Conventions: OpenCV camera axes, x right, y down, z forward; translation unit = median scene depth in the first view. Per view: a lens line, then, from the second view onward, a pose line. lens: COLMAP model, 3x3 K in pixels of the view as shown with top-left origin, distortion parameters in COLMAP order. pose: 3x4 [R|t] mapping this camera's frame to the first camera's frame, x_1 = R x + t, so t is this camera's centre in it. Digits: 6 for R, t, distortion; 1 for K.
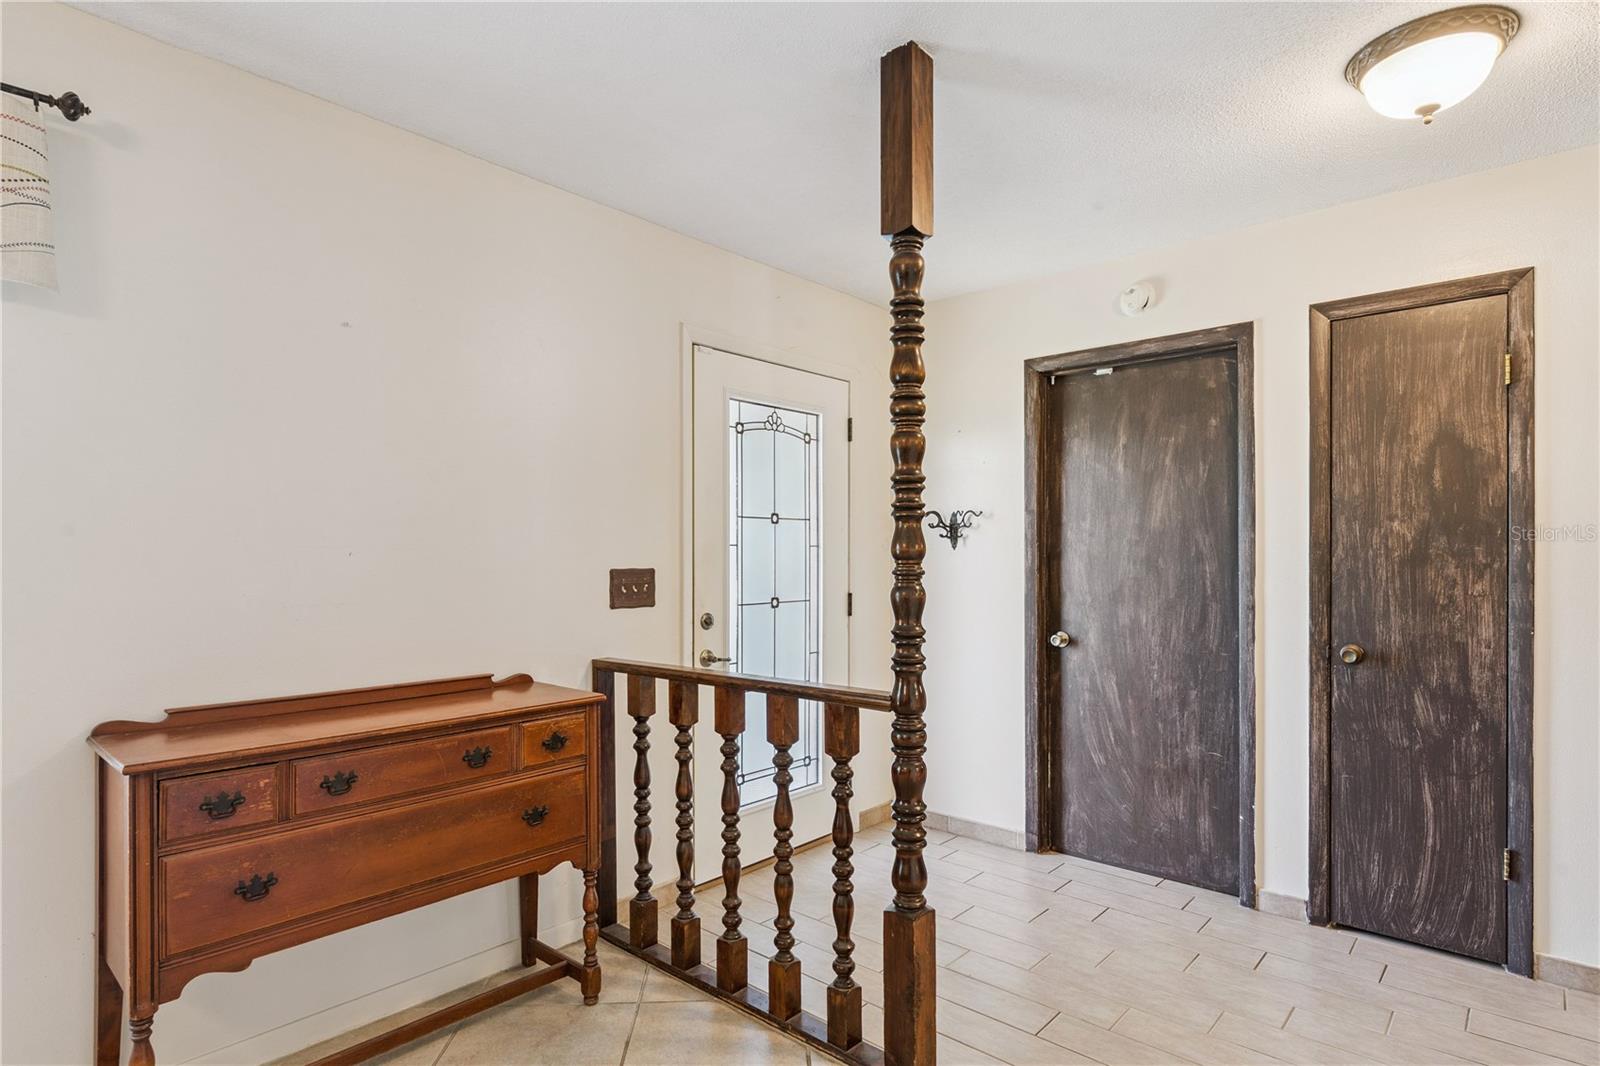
lens RADIAL K [[851.7, 0, 792.7], [0, 851.7, 546.3], [0, 0, 1]] dist [-0.006850, -0.000219]
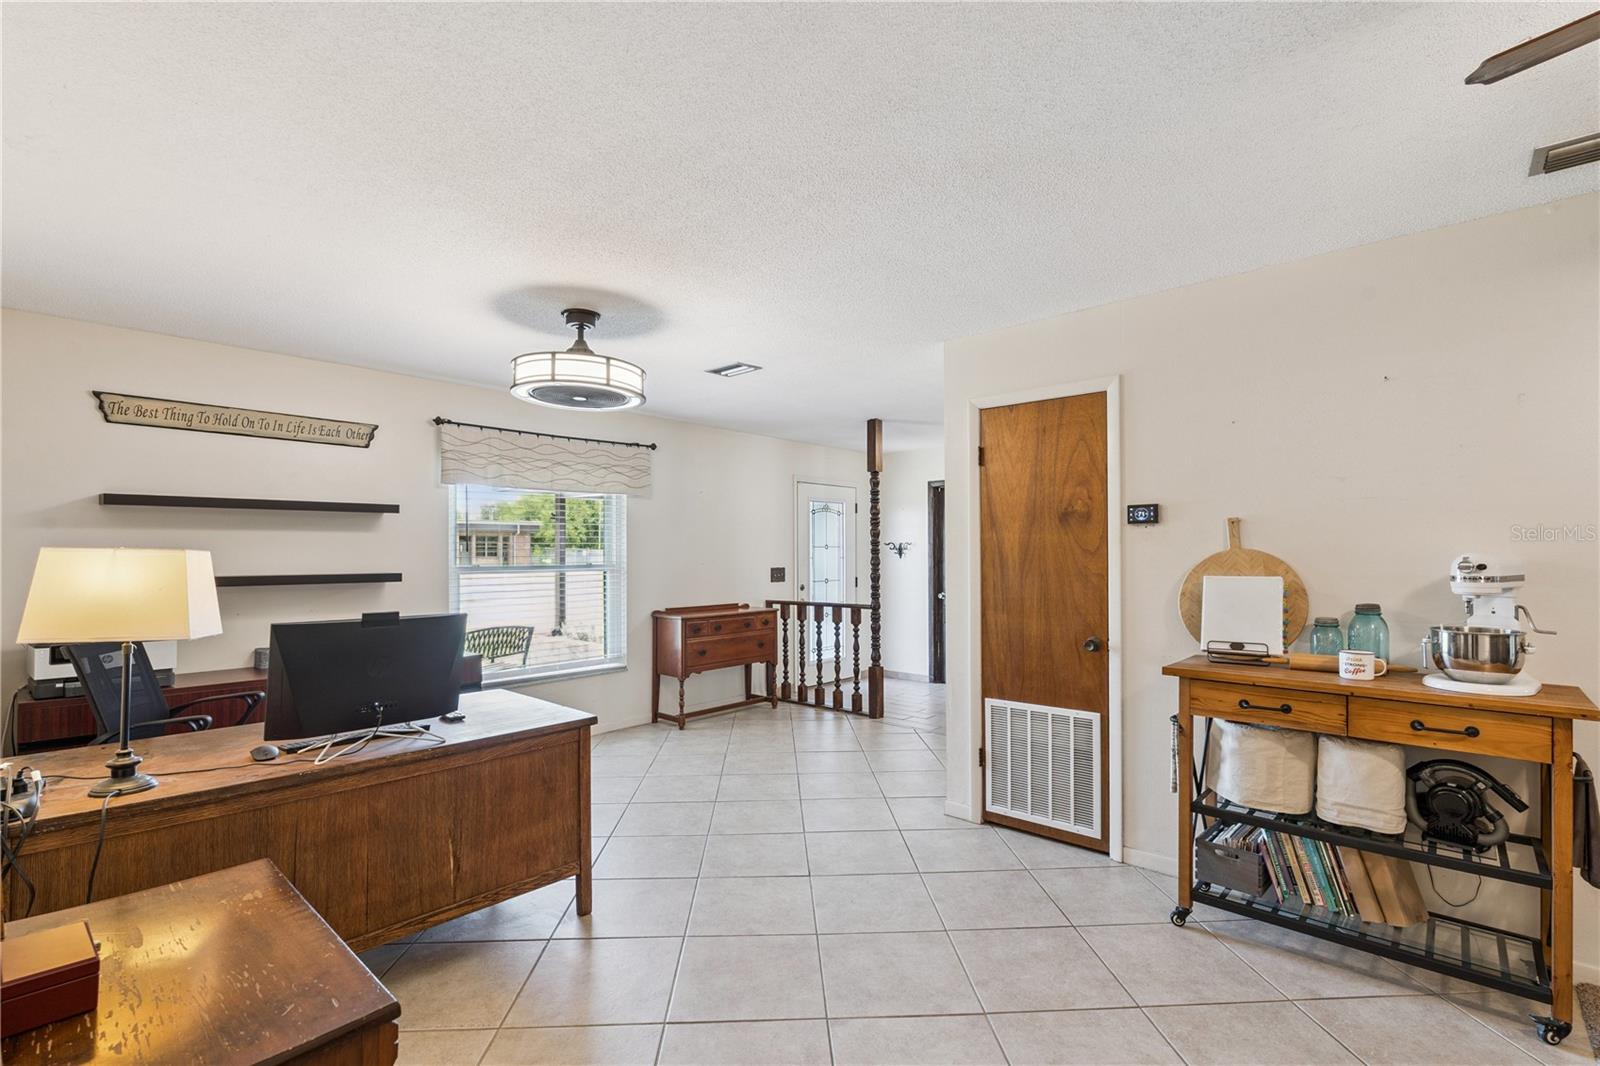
lens RADIAL K [[712.1, 0, 796.6], [0, 712.1, 544.5], [0, 0, 1]] dist [-0.003004, -0.000800]
pose [[0.999971, -0.001906, -0.007372, -0.127958], [0.001895, 0.999997, -0.001516, -0.050530], [0.007375, 0.001502, 0.999972, -1.486412]]
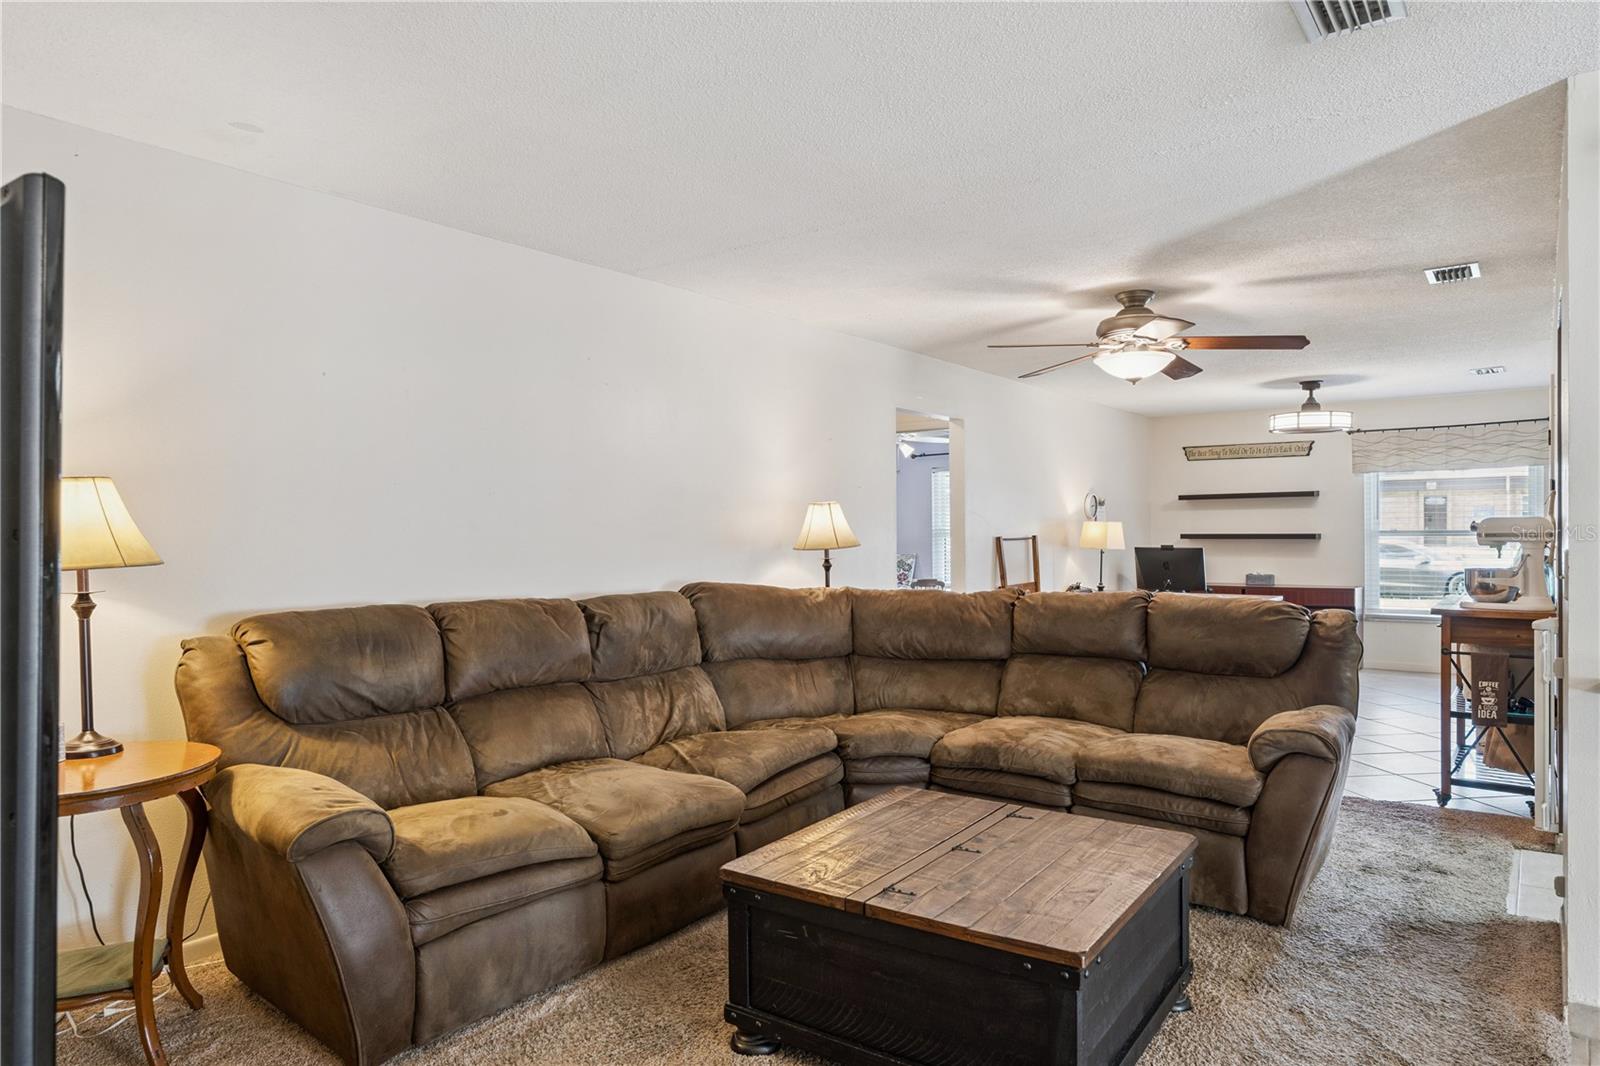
lens RADIAL K [[998.4, 0, 800.7], [0, 998.4, 531.0], [0, 0, 1]] dist [-0.002063, 0.000225]
pose [[0.081340, 0.001551, -0.996685, 2.387364], [0.018060, 0.999832, 0.003030, -0.044915], [0.996523, -0.018246, 0.081299, -2.027190]]
